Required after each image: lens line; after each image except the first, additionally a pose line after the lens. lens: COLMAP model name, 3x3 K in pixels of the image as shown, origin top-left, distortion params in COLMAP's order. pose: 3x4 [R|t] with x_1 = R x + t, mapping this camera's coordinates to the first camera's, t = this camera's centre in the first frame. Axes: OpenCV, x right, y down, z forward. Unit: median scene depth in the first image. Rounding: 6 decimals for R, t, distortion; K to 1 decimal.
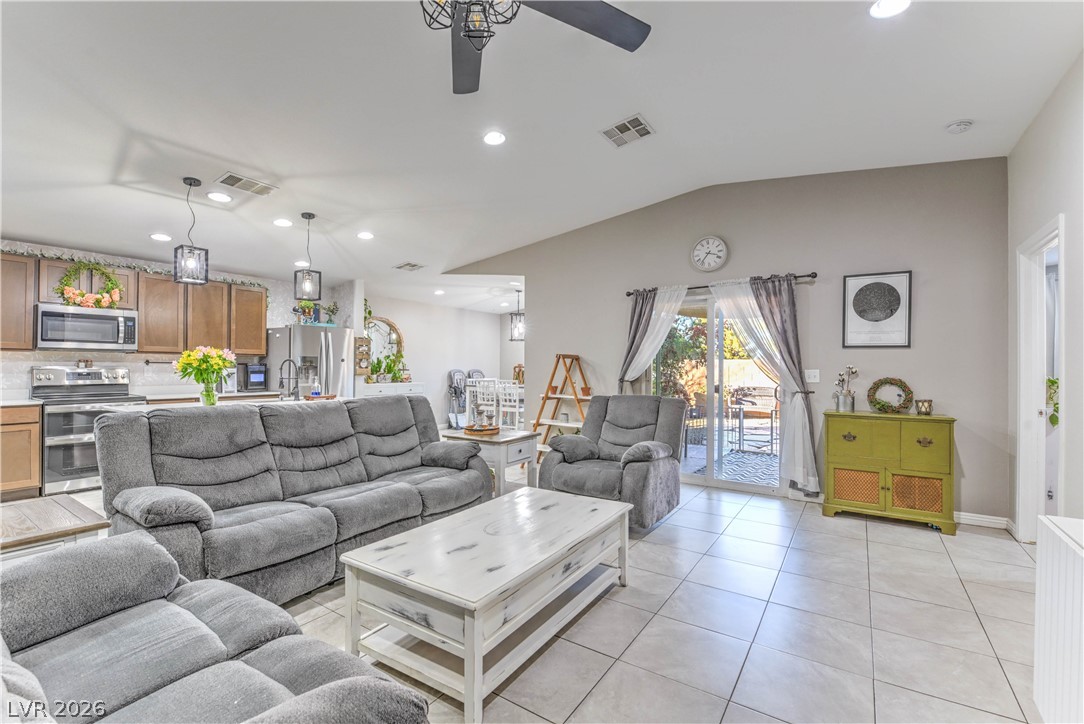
lens RADIAL K [[468.8, 0, 544.9], [0, 468.8, 363.2], [0, 0, 1]] dist [-0.003186, -0.004034]
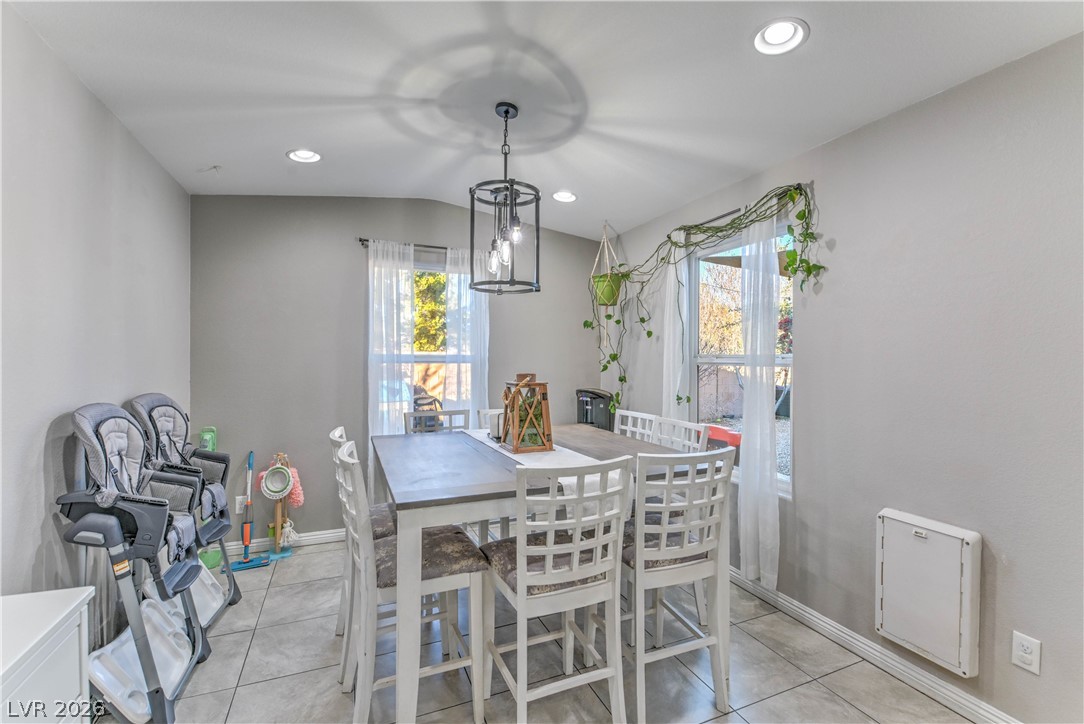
lens RADIAL K [[468.8, 0, 542.6], [0, 468.8, 360.1], [0, 0, 1]] dist [-0.003186, -0.004034]
pose [[0.543755, -0.008717, 0.839199, -0.506353], [-0.009822, 0.999811, 0.016750, -0.019178], [-0.839187, -0.017351, 0.543567, 1.513705]]
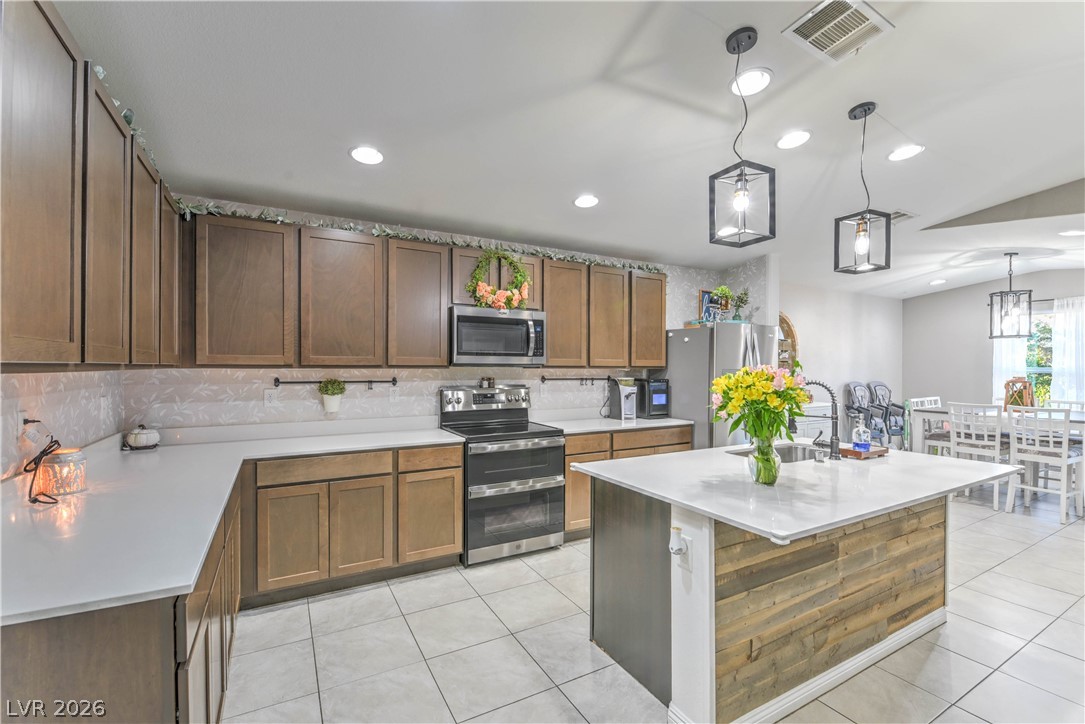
lens RADIAL K [[471.5, 0, 540.2], [0, 471.5, 370.4], [0, 0, 1]] dist [-0.003359, -0.005997]
pose [[0.890999, 0.000986, -0.454004, -0.585935], [0.005786, 0.999892, 0.013526, -0.031156], [0.453968, -0.014679, 0.890897, 0.358934]]
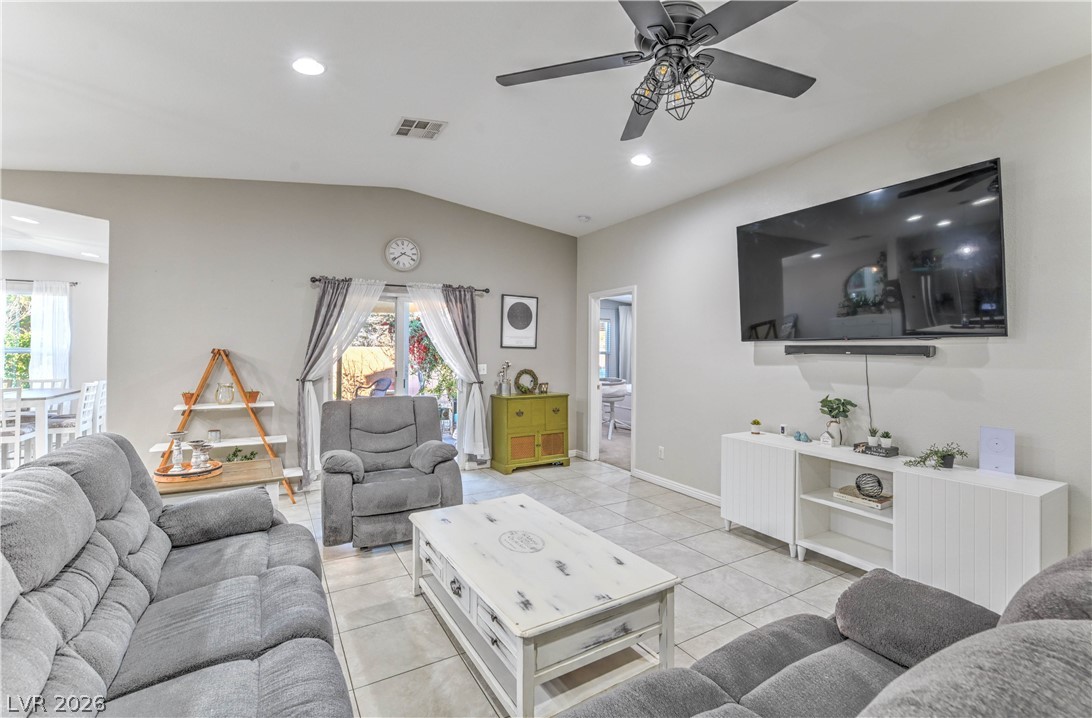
lens RADIAL K [[474.5, 0, 555.0], [0, 474.5, 348.0], [0, 0, 1]] dist [-0.003359, -0.005997]
pose [[0.425623, 0.003720, 0.904893, -0.477329], [-0.012095, 0.999926, 0.001578, -0.032502], [-0.904820, -0.011616, 0.425636, 0.254786]]
